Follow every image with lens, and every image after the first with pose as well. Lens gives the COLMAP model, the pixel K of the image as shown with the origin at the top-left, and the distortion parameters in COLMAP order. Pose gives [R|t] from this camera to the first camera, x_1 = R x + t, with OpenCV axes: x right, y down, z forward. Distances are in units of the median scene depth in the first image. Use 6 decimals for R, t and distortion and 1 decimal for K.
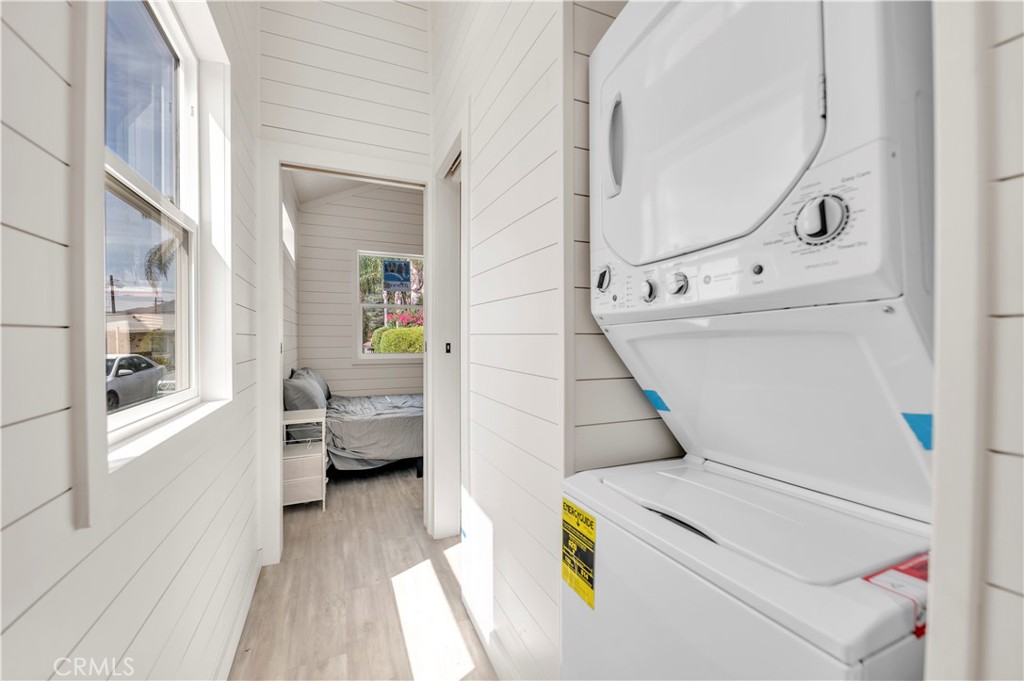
lens RADIAL K [[415.6, 0, 511.9], [0, 415.6, 337.2], [0, 0, 1]] dist [0.003963, -0.001046]
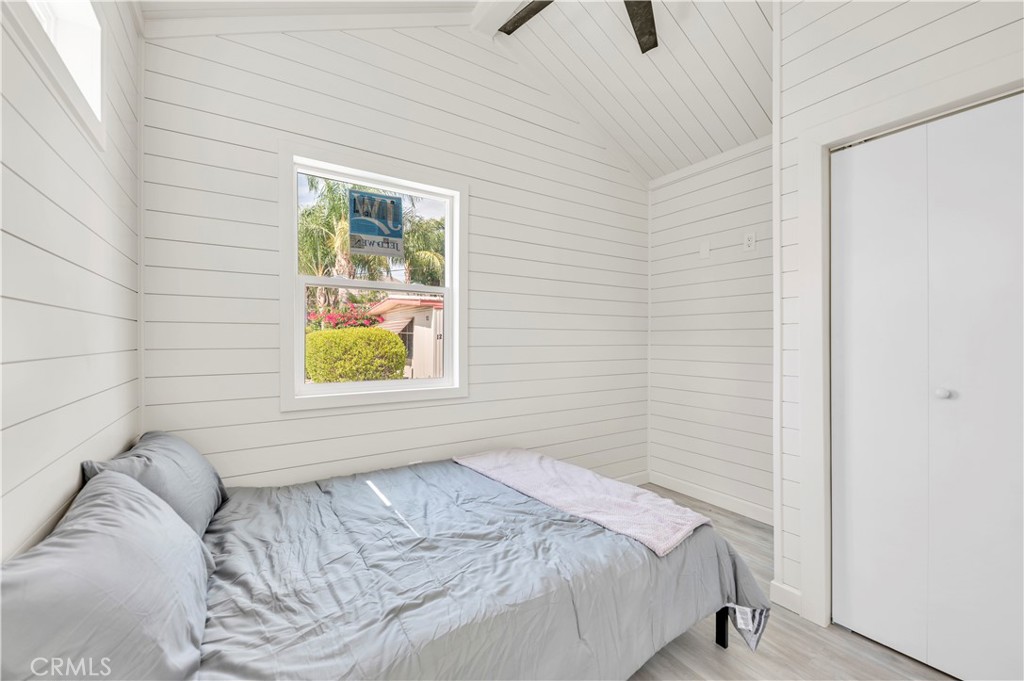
lens RADIAL K [[415.6, 0, 515.6], [0, 415.6, 335.2], [0, 0, 1]] dist [0.003963, -0.001046]
pose [[0.983171, -0.003731, 0.182650, -0.204492], [0.005271, 0.999955, -0.007944, -0.009966], [-0.182612, 0.008773, 0.983146, 0.481381]]
